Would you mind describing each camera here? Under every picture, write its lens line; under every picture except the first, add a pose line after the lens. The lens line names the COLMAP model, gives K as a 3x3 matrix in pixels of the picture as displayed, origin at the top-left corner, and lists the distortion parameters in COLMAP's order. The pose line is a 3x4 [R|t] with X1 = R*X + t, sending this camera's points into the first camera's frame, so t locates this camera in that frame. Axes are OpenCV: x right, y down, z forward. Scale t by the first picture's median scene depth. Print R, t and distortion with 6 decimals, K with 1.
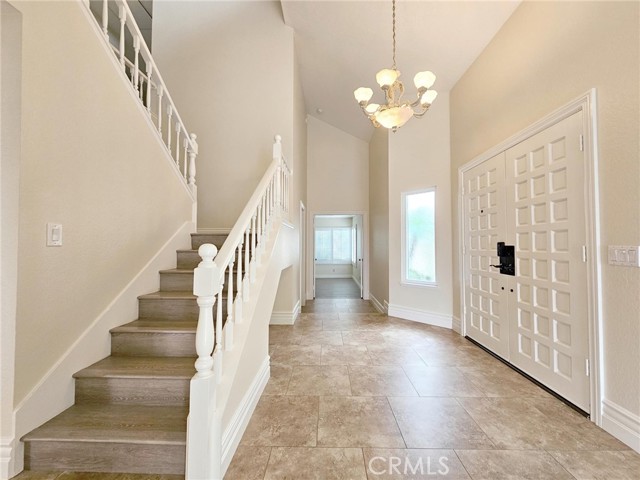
lens RADIAL K [[258.6, 0, 320.7], [0, 258.6, 238.9], [0, 0, 1]] dist [-0.000691, 0.000007]
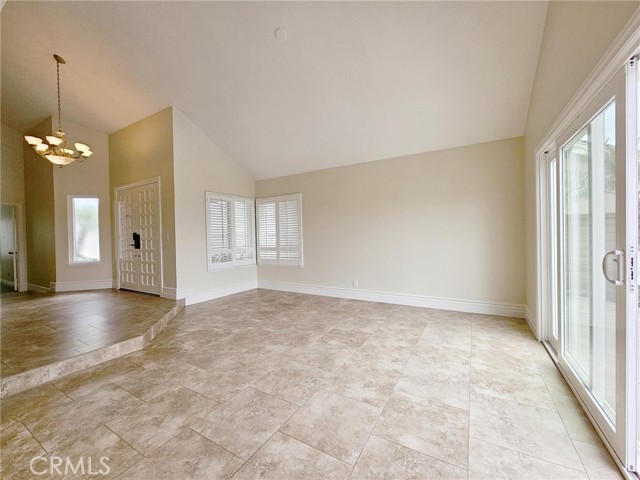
lens RADIAL K [[258.6, 0, 322.9], [0, 258.6, 238.1], [0, 0, 1]] dist [-0.000691, 0.000007]
pose [[0.479602, -0.015853, 0.877343, -0.274760], [-0.001863, 0.999816, 0.019084, 0.010331], [-0.877484, -0.010787, 0.479485, -0.951035]]
